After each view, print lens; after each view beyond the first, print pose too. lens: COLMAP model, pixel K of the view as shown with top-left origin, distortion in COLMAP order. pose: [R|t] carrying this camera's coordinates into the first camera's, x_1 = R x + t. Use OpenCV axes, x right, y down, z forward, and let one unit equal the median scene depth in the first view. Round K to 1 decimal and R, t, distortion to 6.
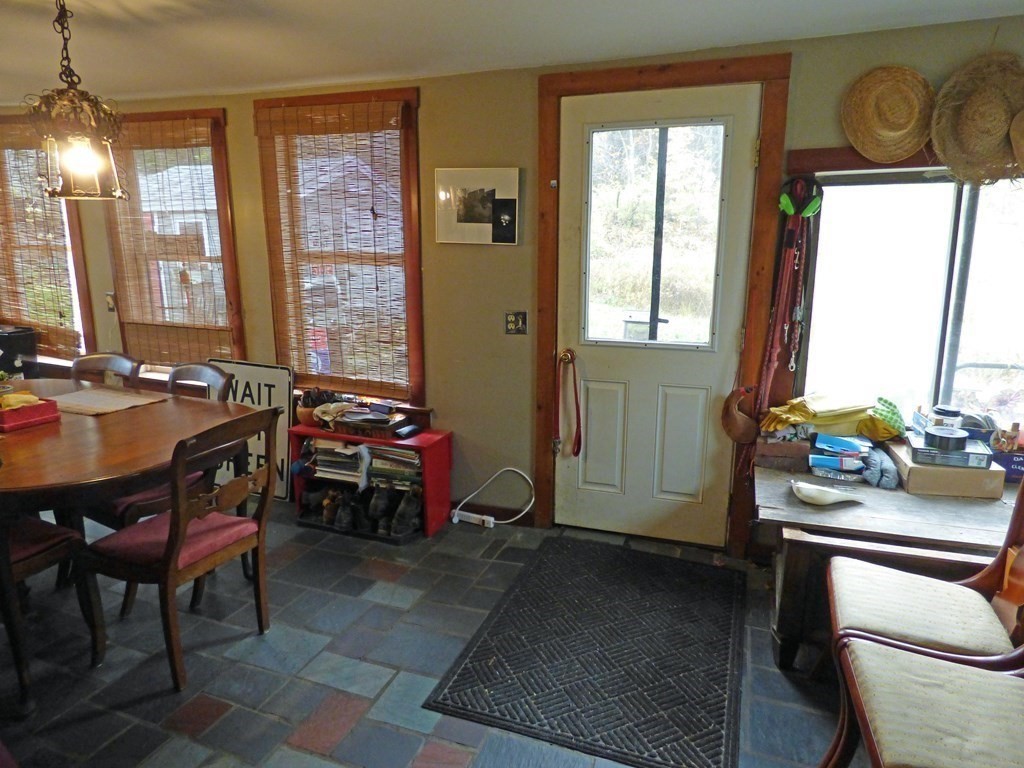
lens RADIAL K [[608.1, 0, 501.0], [0, 608.1, 382.7], [0, 0, 1]] dist [-0.002067, 0.001779]
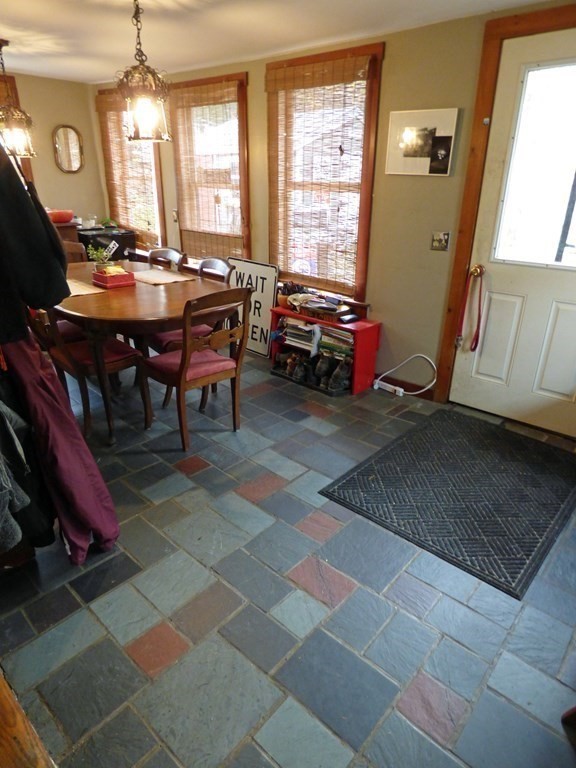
lens RADIAL K [[453.4, 0, 283.1], [0, 453.4, 373.9], [0, 0, 1]] dist [-0.010483, -0.001717]
pose [[0.929292, 0.150966, -0.337084, 0.074999], [-0.088398, 0.977036, 0.193874, 0.016135], [0.358612, -0.150368, 0.921296, -0.023046]]
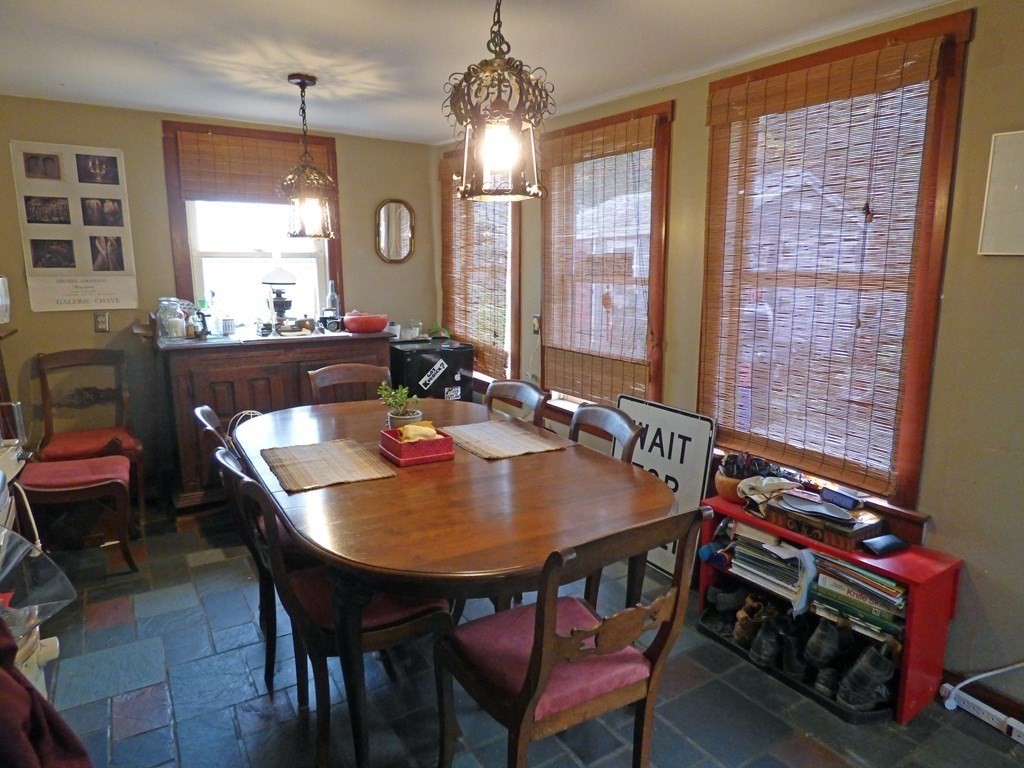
lens RADIAL K [[625.8, 0, 516.6], [0, 625.8, 382.1], [0, 0, 1]] dist [-0.017902, 0.004131]
pose [[0.809754, 0.098029, -0.578523, -0.104472], [-0.125570, 0.992055, -0.007659, -0.038481], [0.573176, 0.078847, 0.815630, 0.225716]]
